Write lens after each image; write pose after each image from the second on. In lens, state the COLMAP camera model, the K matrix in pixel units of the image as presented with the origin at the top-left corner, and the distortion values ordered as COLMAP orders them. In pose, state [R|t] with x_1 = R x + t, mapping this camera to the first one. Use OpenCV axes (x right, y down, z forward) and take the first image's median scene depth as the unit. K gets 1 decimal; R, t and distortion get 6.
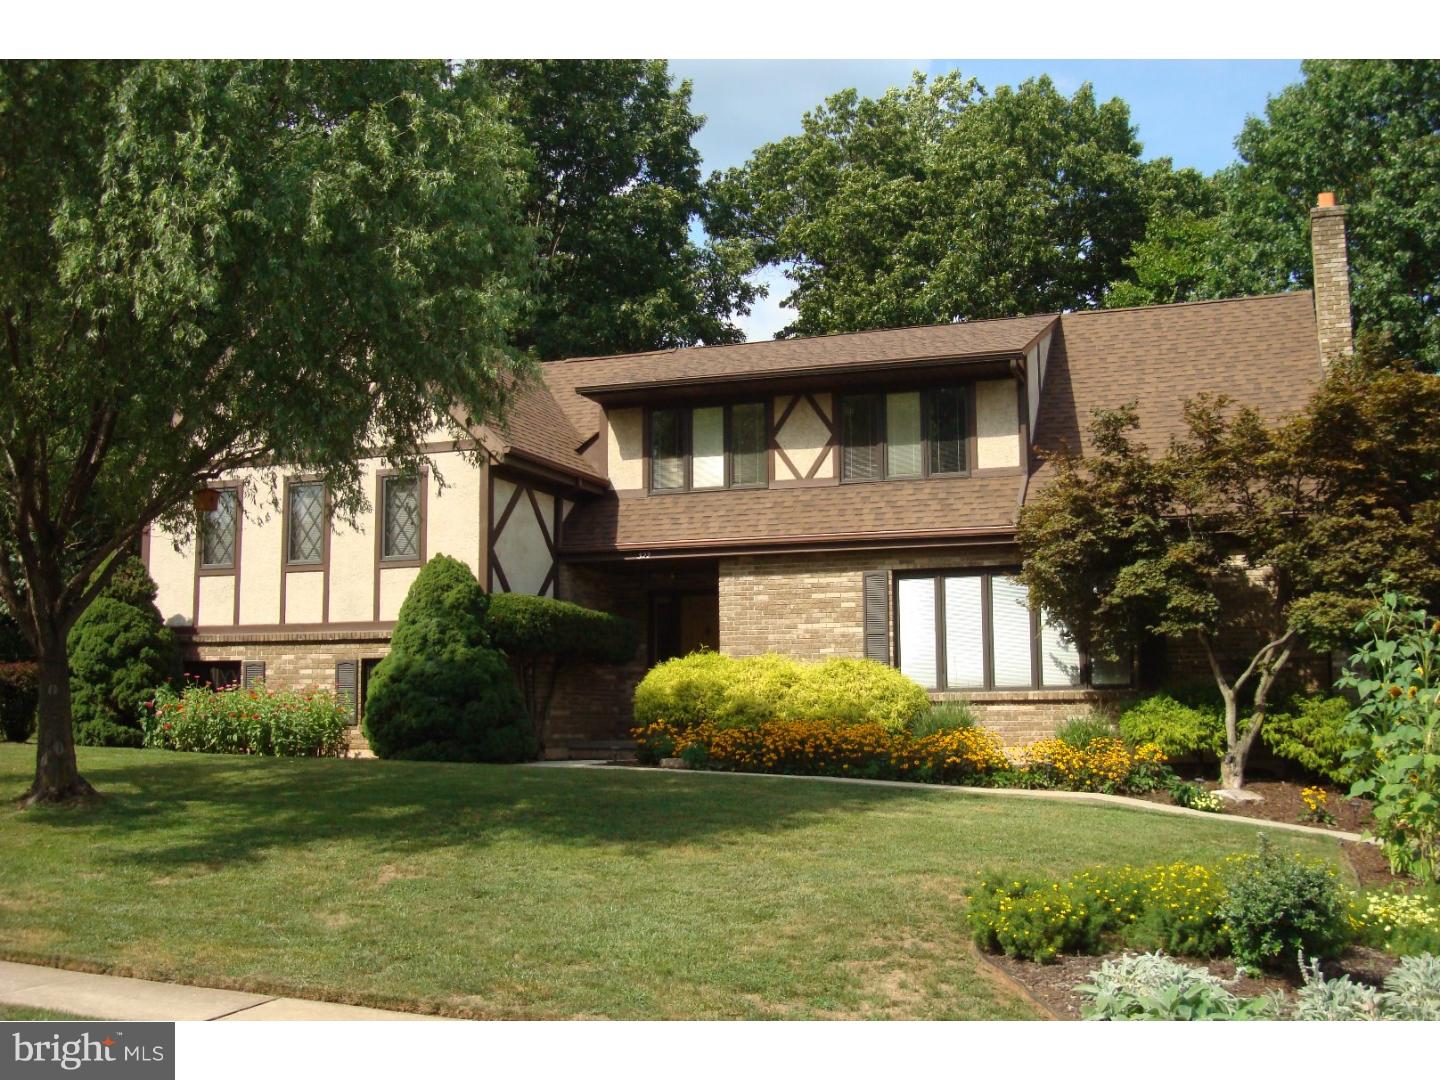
lens RADIAL K [[1606.1, 0, 707.2], [0, 1606.1, 531.1], [0, 0, 1]] dist [-0.122421, 0.000000]
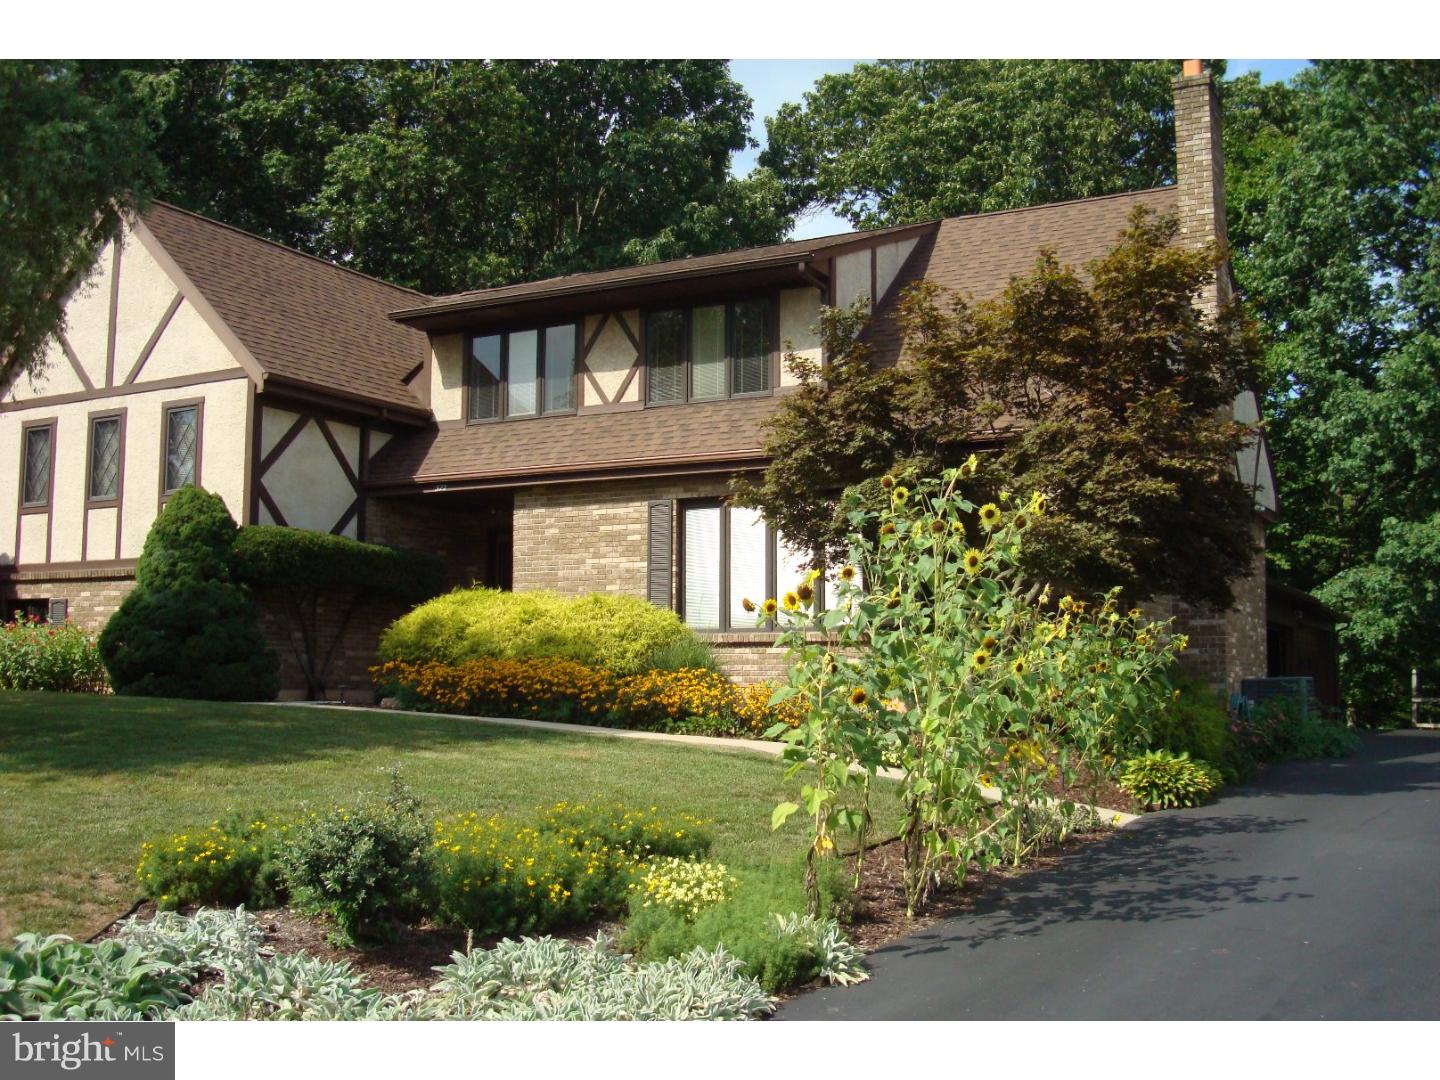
lens RADIAL K [[1606.1, 0, 725.5], [0, 1606.1, 553.3], [0, 0, 1]] dist [-0.122421, 0.000000]
pose [[0.986186, -0.003404, -0.165610, 0.288649], [0.008968, 0.999420, 0.032860, 0.024863], [0.165402, -0.033891, 0.985644, 0.100111]]
